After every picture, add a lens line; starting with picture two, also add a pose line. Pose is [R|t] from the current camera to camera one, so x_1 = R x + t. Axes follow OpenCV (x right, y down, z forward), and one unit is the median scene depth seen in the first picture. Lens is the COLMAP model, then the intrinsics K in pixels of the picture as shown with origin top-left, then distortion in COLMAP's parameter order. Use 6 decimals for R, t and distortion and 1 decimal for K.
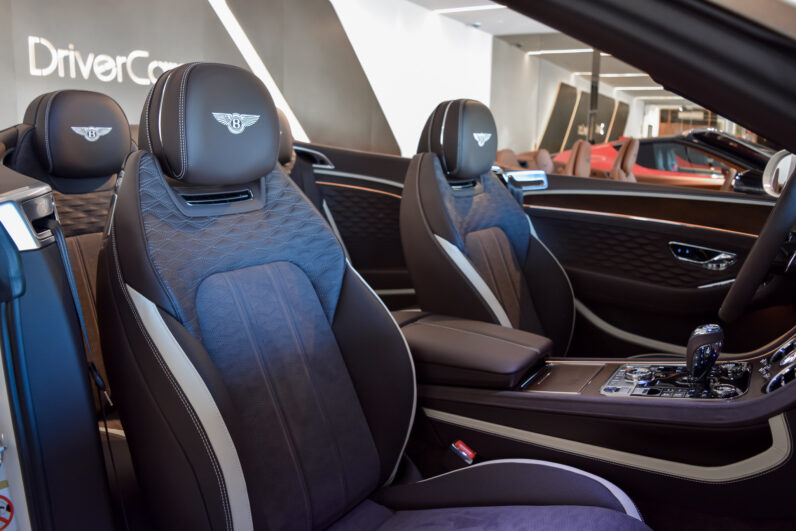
lens RADIAL K [[626.9, 0, 367.6], [0, 626.9, 305.1], [0, 0, 1]] dist [-0.078715, 0.013056]
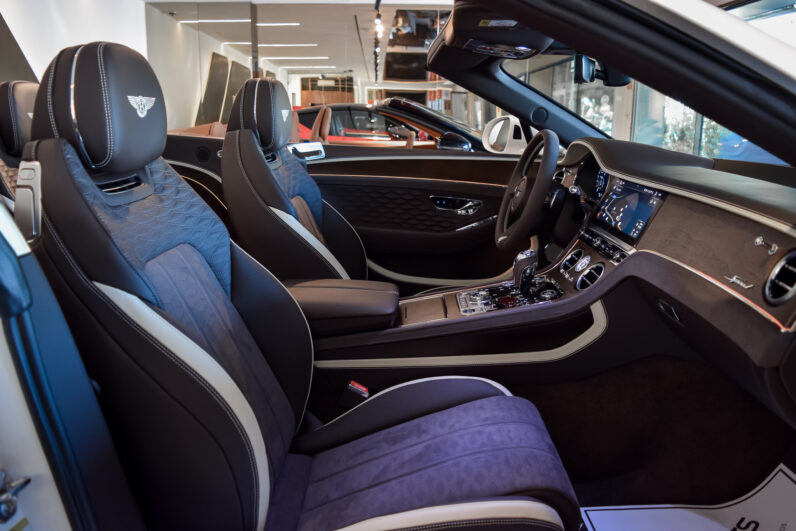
lens RADIAL K [[626.9, 0, 395.4], [0, 626.9, 293.4], [0, 0, 1]] dist [-0.078715, 0.013056]
pose [[0.823896, -0.157295, 0.544476, -0.326887], [0.139659, 0.987436, 0.073932, -0.013998], [-0.549264, 0.015128, 0.835512, -0.013137]]
